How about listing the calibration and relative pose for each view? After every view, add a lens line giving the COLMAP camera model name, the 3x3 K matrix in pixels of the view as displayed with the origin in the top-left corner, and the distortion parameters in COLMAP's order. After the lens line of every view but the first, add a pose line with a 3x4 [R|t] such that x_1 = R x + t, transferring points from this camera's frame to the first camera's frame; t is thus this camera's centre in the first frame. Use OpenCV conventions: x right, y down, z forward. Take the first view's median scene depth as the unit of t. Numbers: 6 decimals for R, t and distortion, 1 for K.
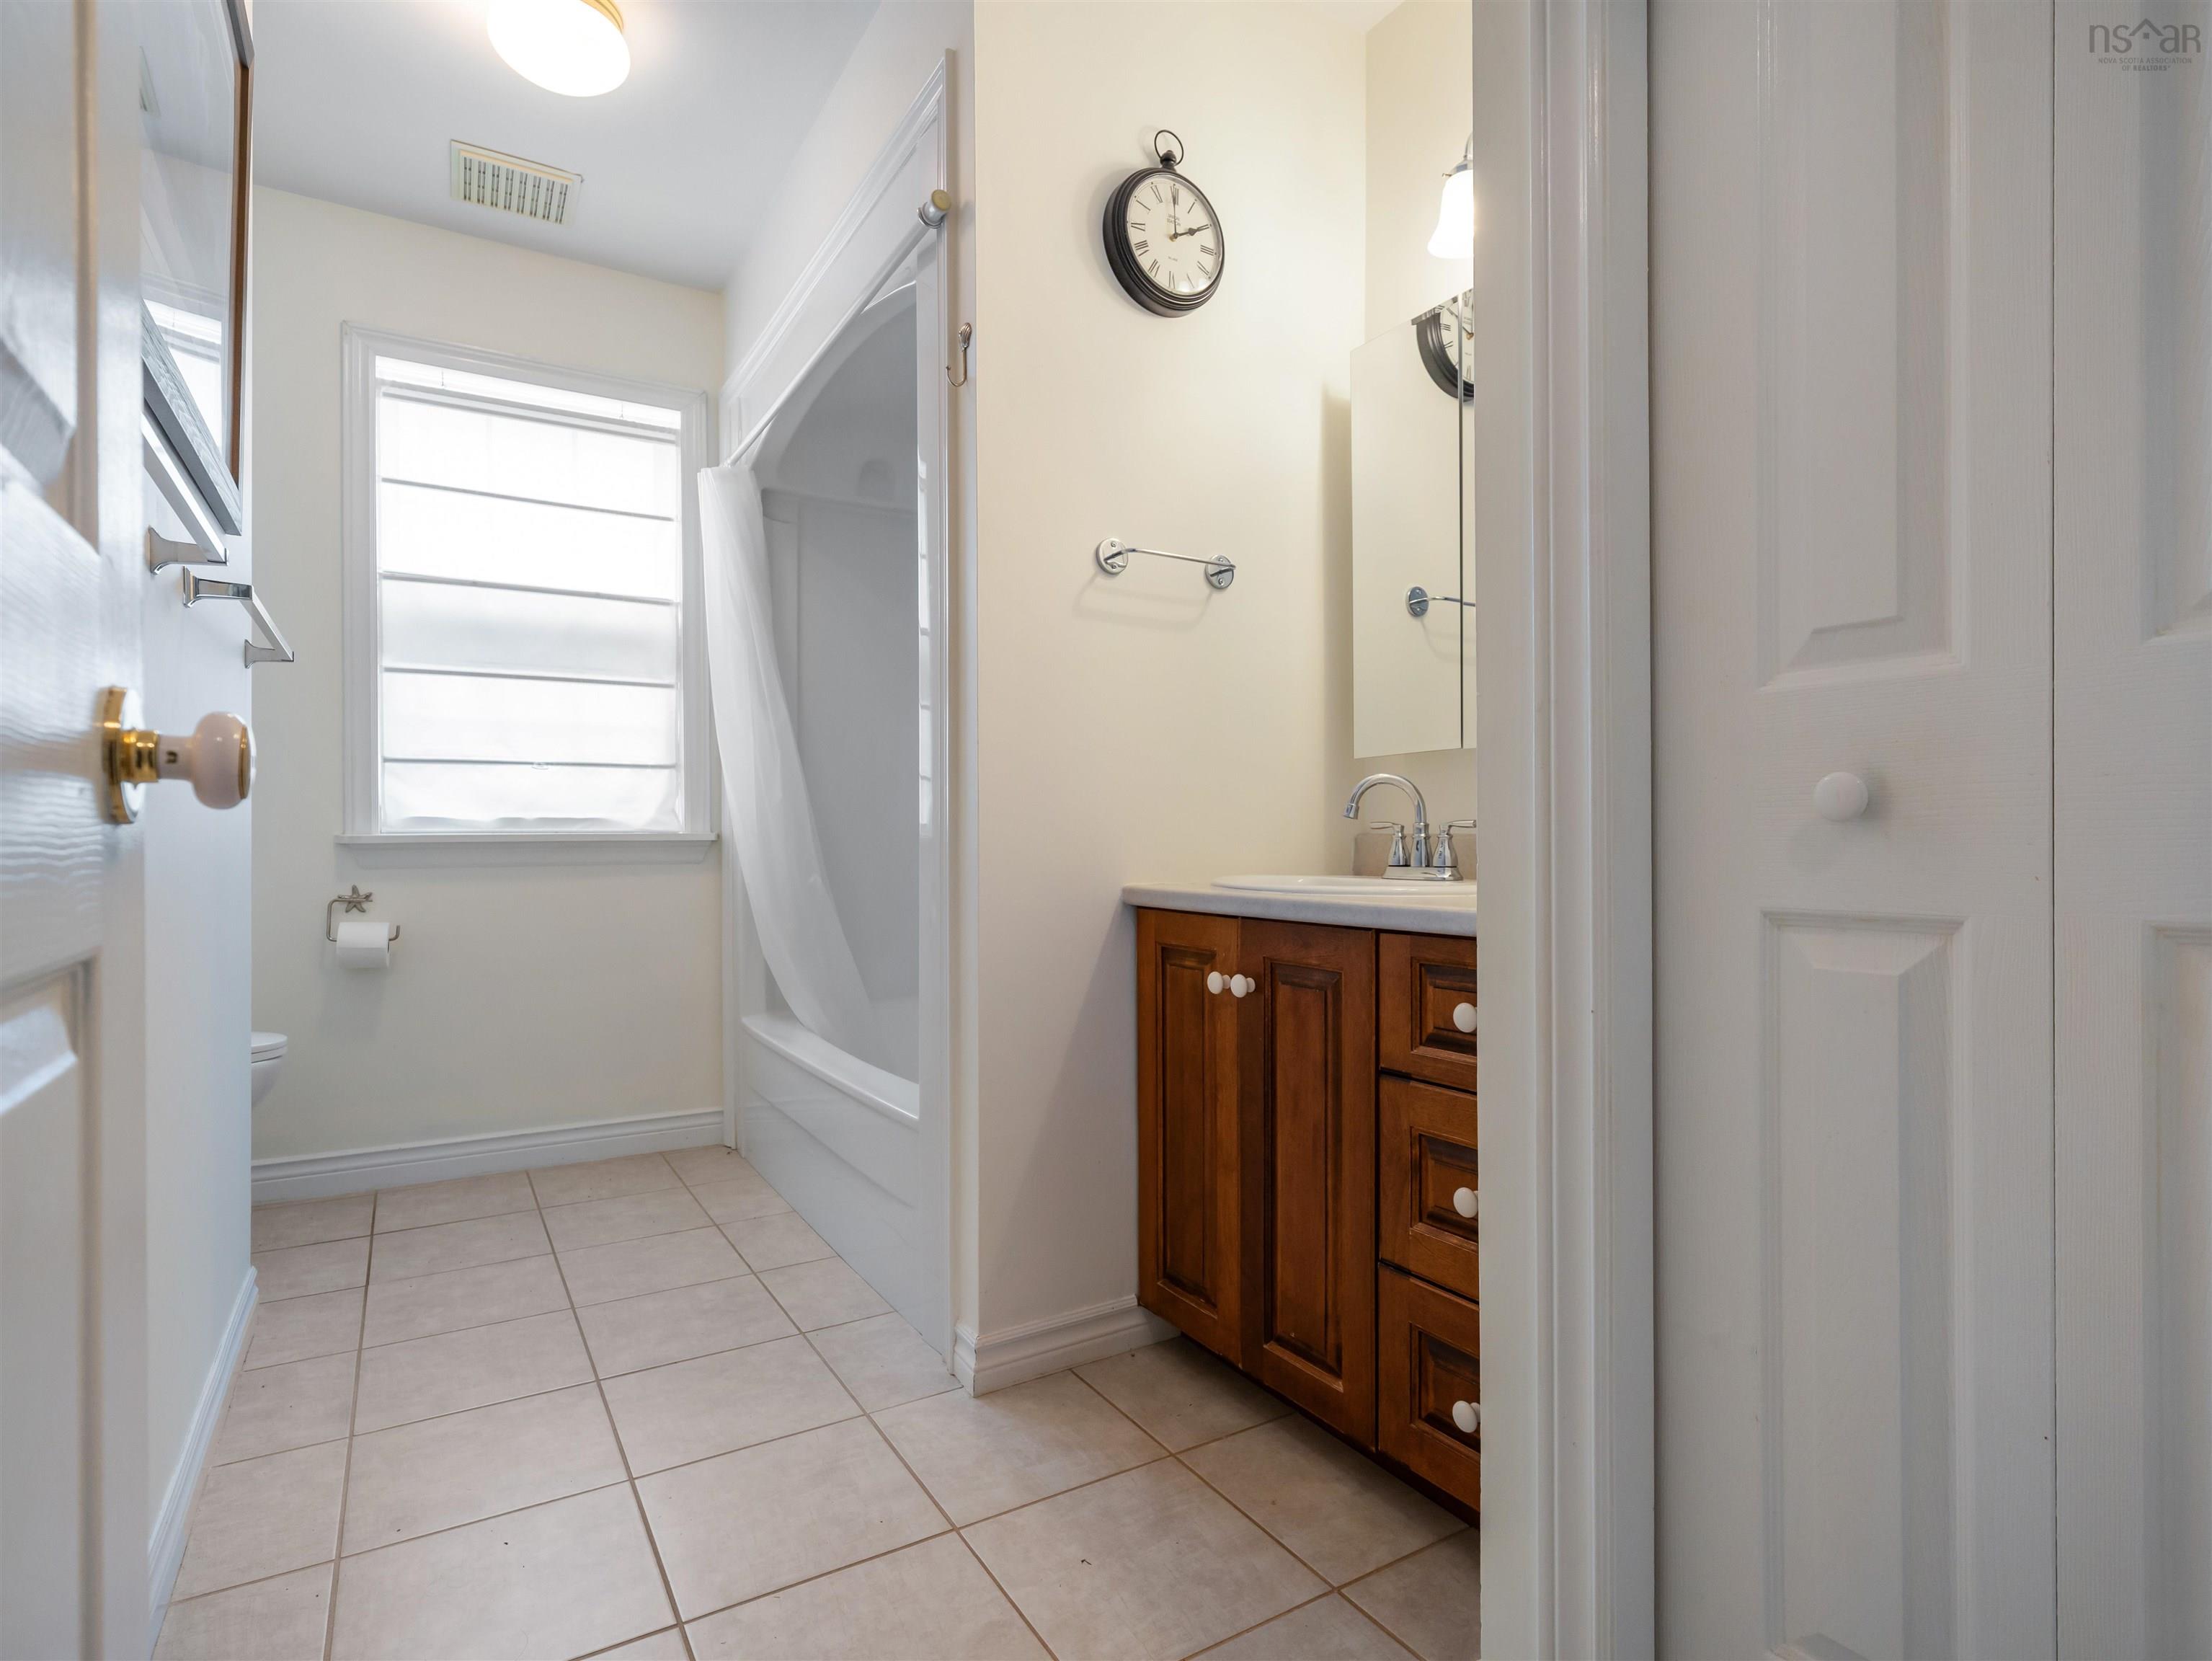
lens RADIAL K [[1128.8, 0, 1106.0], [0, 1128.8, 830.5], [0, 0, 1]] dist [-0.000645, 0.000048]
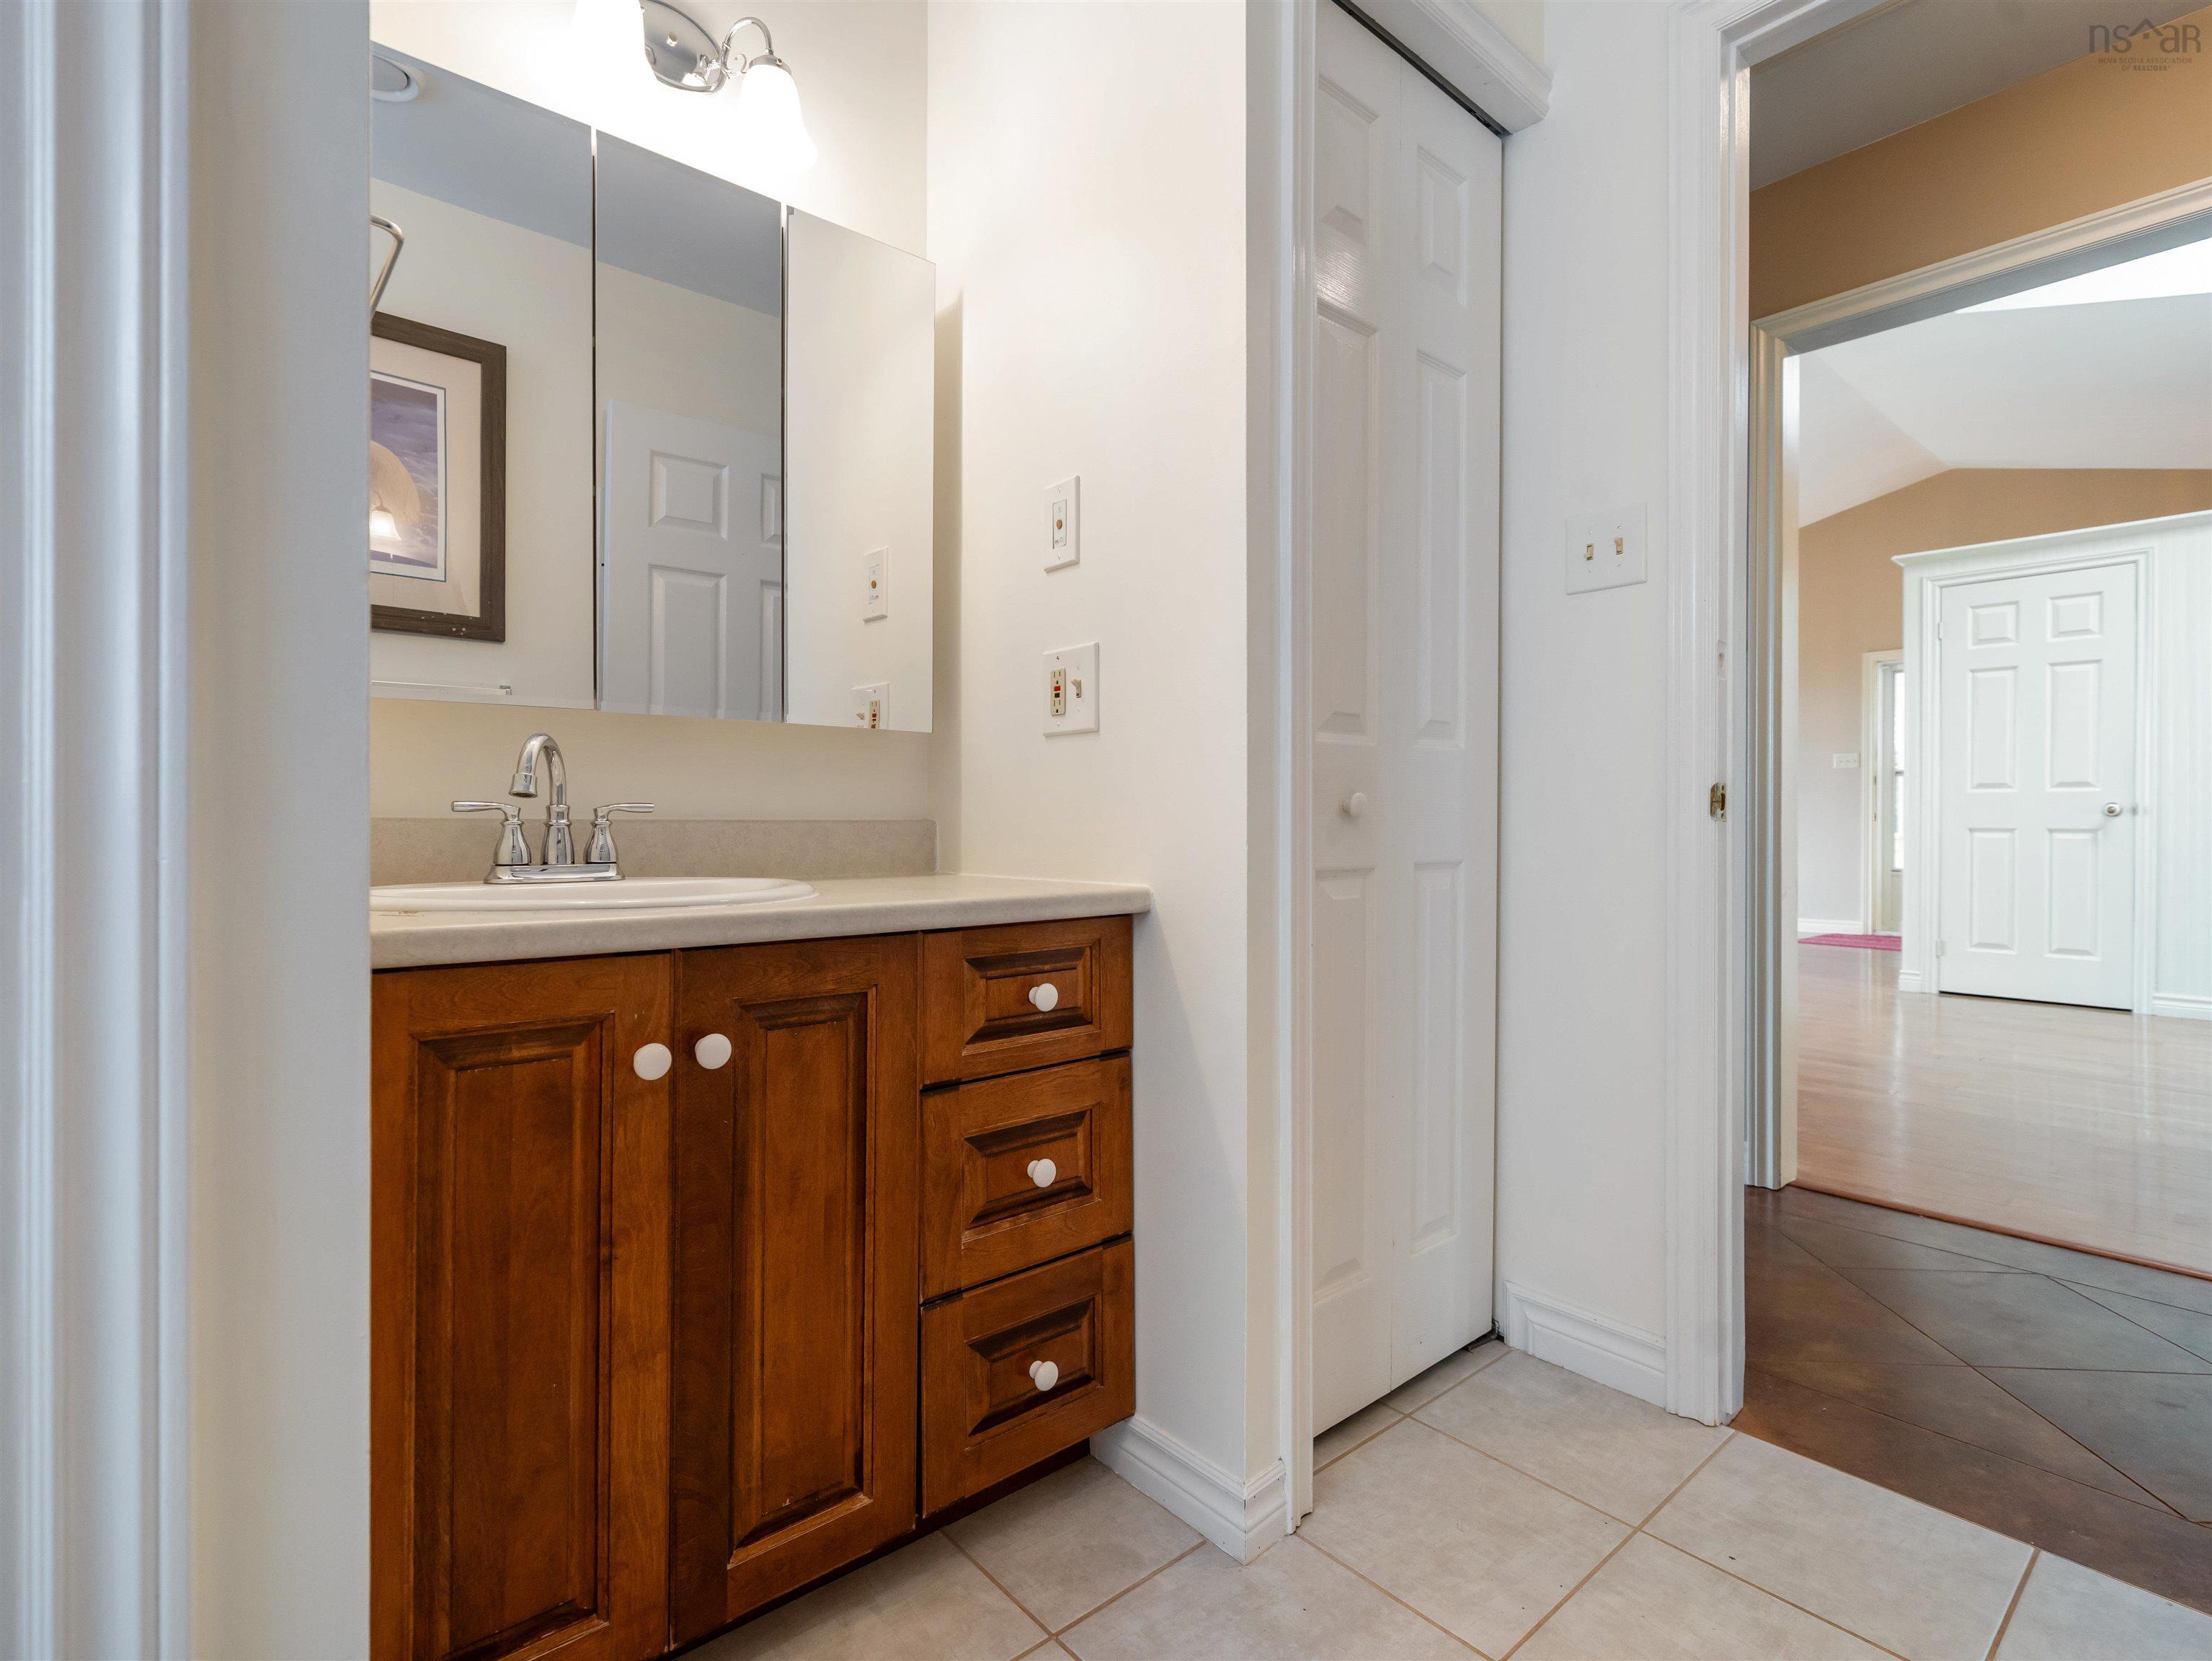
lens RADIAL K [[1076.6, 0, 1096.8], [0, 1076.6, 824.8], [0, 0, 1]] dist [0.002145, 0.000933]
pose [[-0.157503, -0.002752, 0.987515, -0.565839], [-0.009570, 0.999953, 0.001260, 0.002690], [-0.987472, -0.009252, -0.157522, 0.928526]]
